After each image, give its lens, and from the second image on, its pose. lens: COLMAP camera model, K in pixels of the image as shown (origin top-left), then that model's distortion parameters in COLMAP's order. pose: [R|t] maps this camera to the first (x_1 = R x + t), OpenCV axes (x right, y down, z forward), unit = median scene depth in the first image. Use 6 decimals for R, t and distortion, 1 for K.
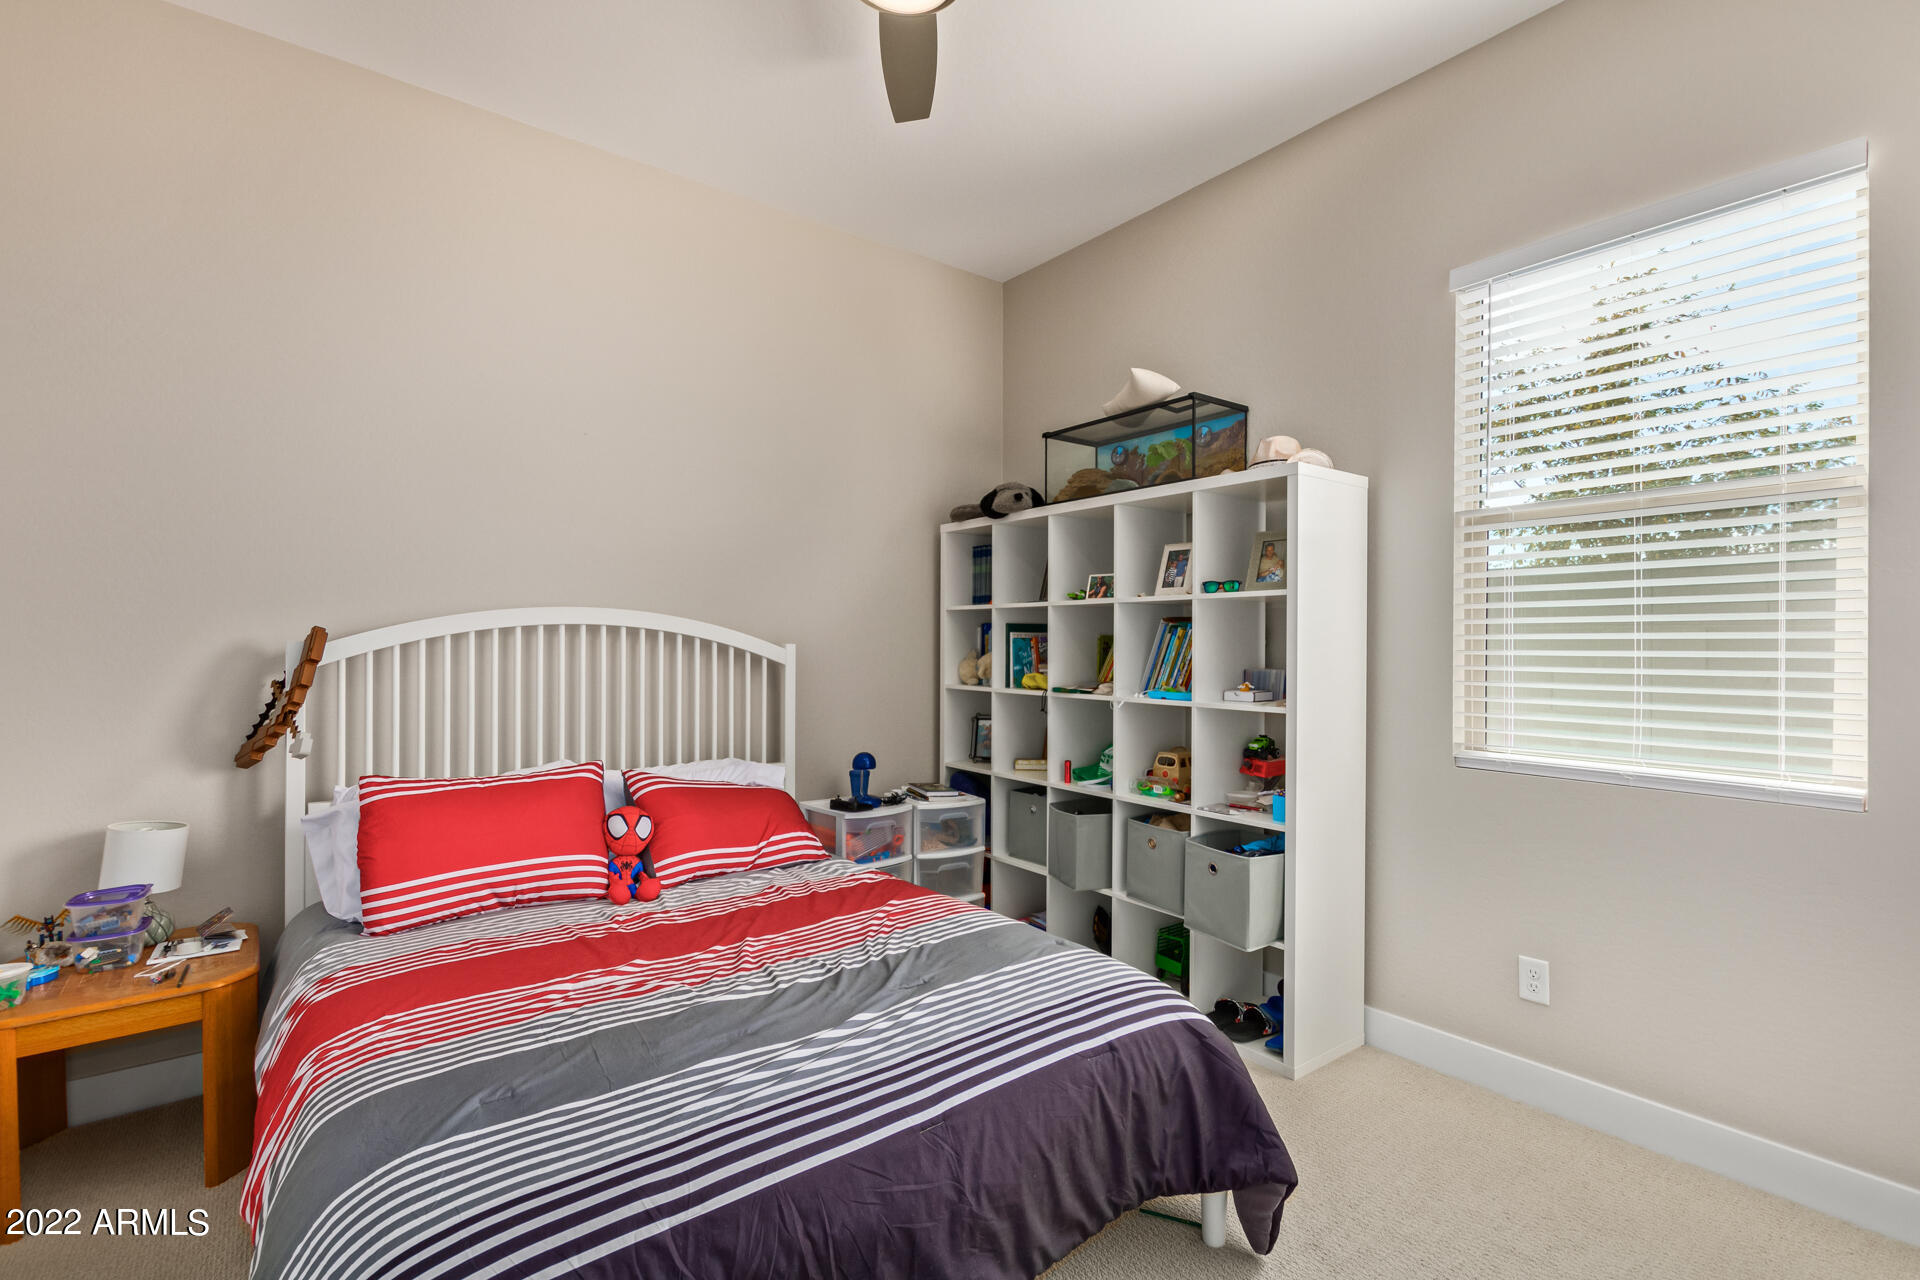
lens RADIAL K [[875.4, 0, 966.9], [0, 875.4, 643.7], [0, 0, 1]] dist [0.005650, -0.003108]
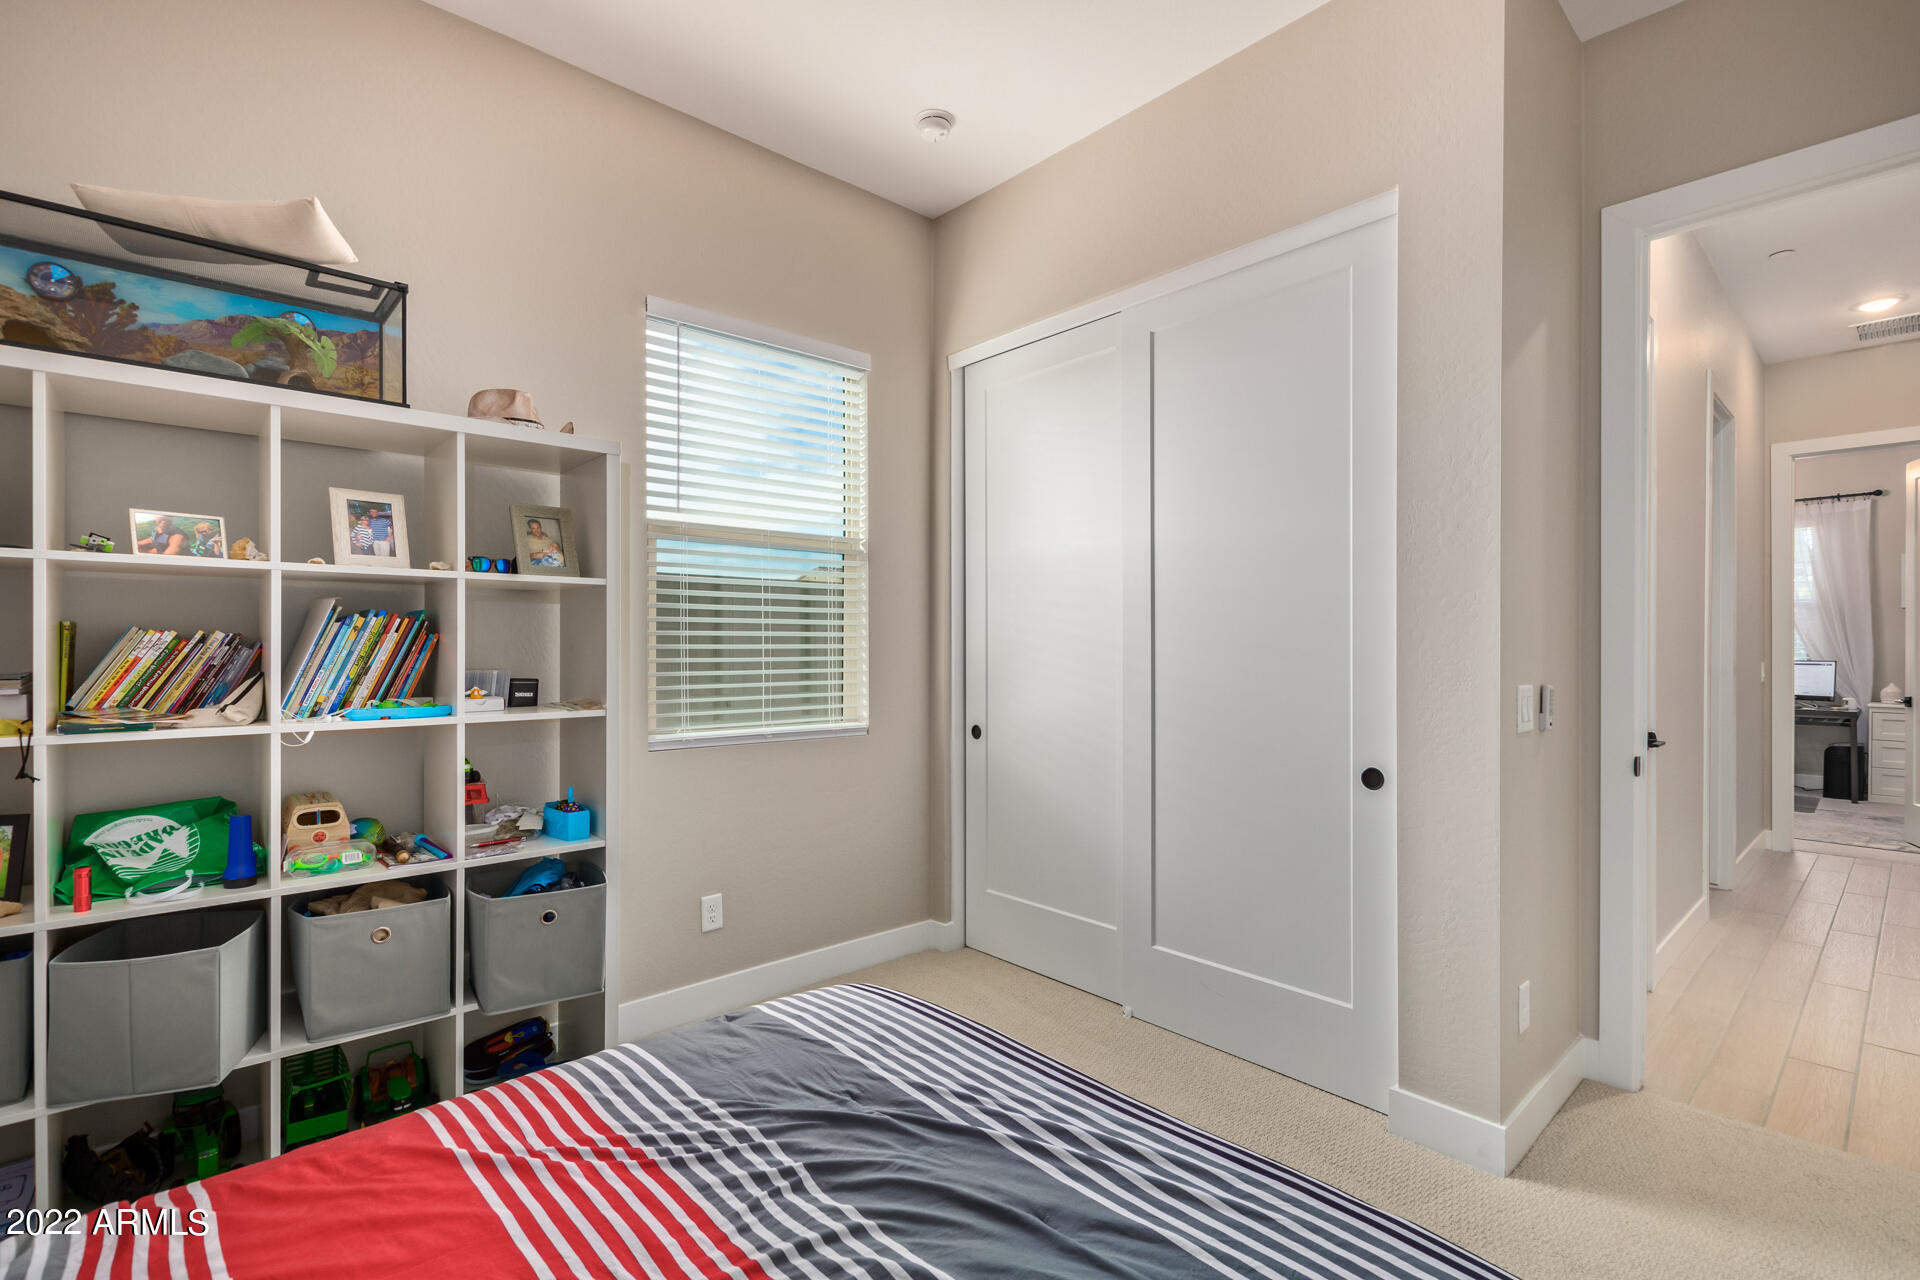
lens RADIAL K [[875.4, 0, 966.9], [0, 875.4, 643.7], [0, 0, 1]] dist [0.005650, -0.003108]
pose [[-0.080476, -0.004823, 0.996745, -0.479500], [-0.001303, 0.999988, 0.004734, 0.000618], [-0.996756, -0.000918, -0.080481, 0.591621]]
